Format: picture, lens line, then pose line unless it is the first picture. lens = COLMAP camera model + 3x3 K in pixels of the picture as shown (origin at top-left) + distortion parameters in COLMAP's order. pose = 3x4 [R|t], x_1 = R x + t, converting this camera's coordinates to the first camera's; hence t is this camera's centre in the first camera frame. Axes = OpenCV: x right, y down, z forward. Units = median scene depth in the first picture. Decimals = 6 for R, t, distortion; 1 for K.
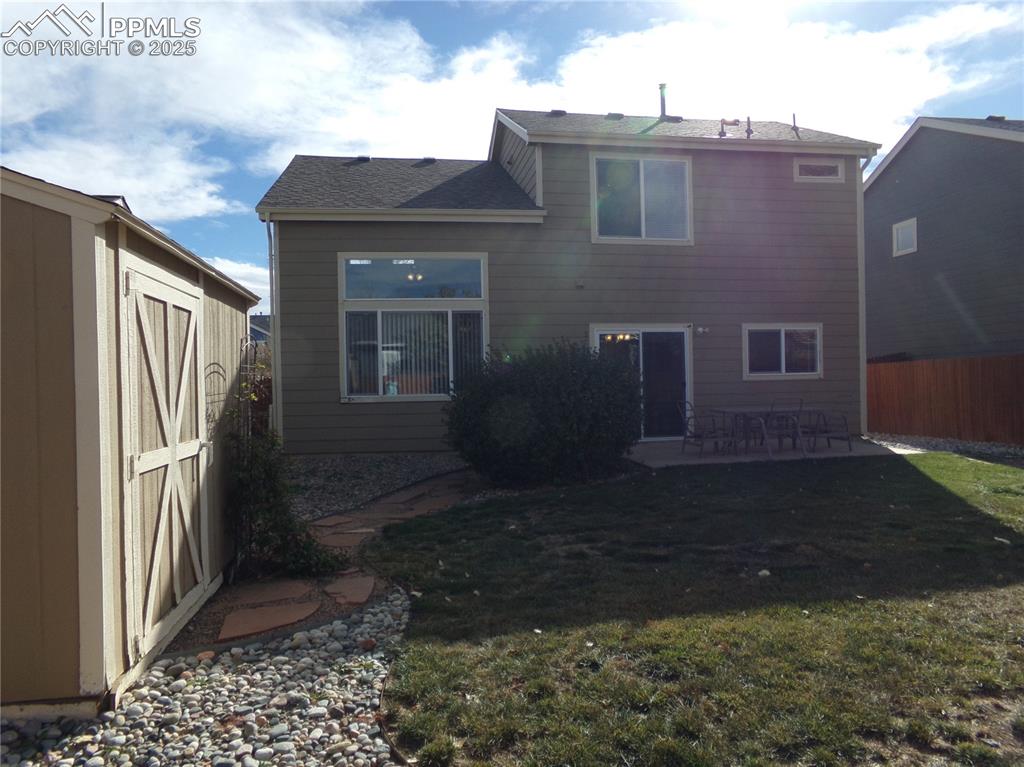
lens RADIAL K [[708.5, 0, 507.4], [0, 708.5, 384.9], [0, 0, 1]] dist [-0.089878, 0.151621]
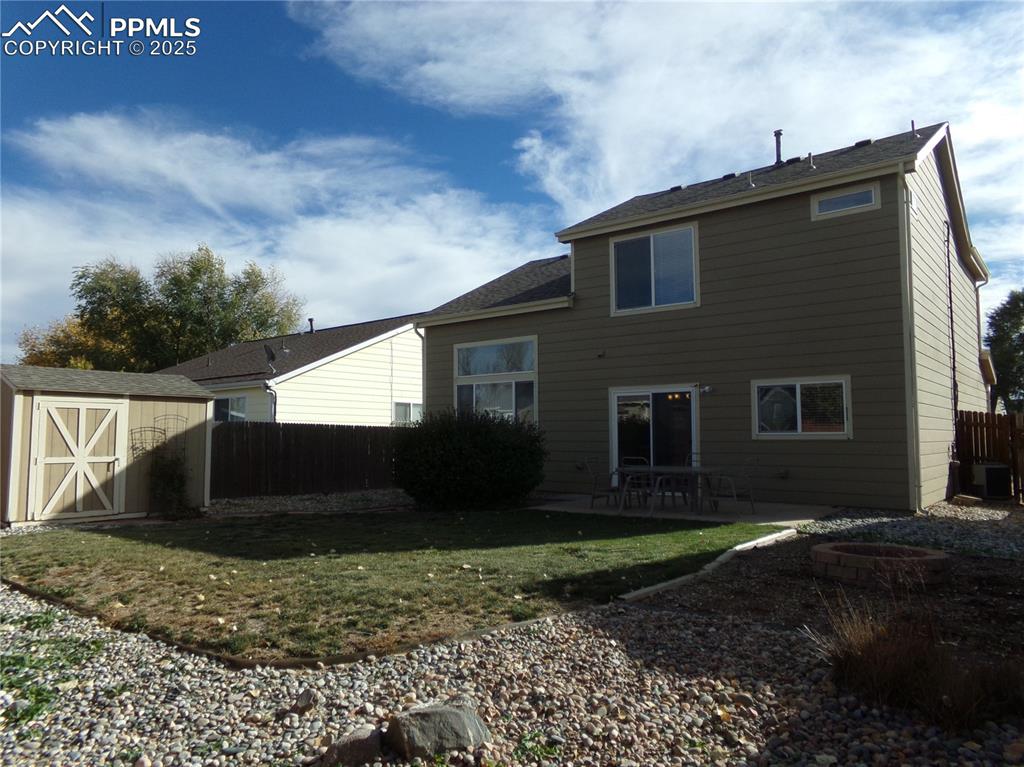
lens RADIAL K [[771.2, 0, 512.0], [0, 771.2, 383.5], [0, 0, 1]] dist [-0.082876, 0.152457]
pose [[0.661193, -0.040794, -0.749106, 0.902104], [-0.013728, 0.997695, -0.066449, -0.008687], [0.750090, 0.054219, 0.659110, 0.063140]]
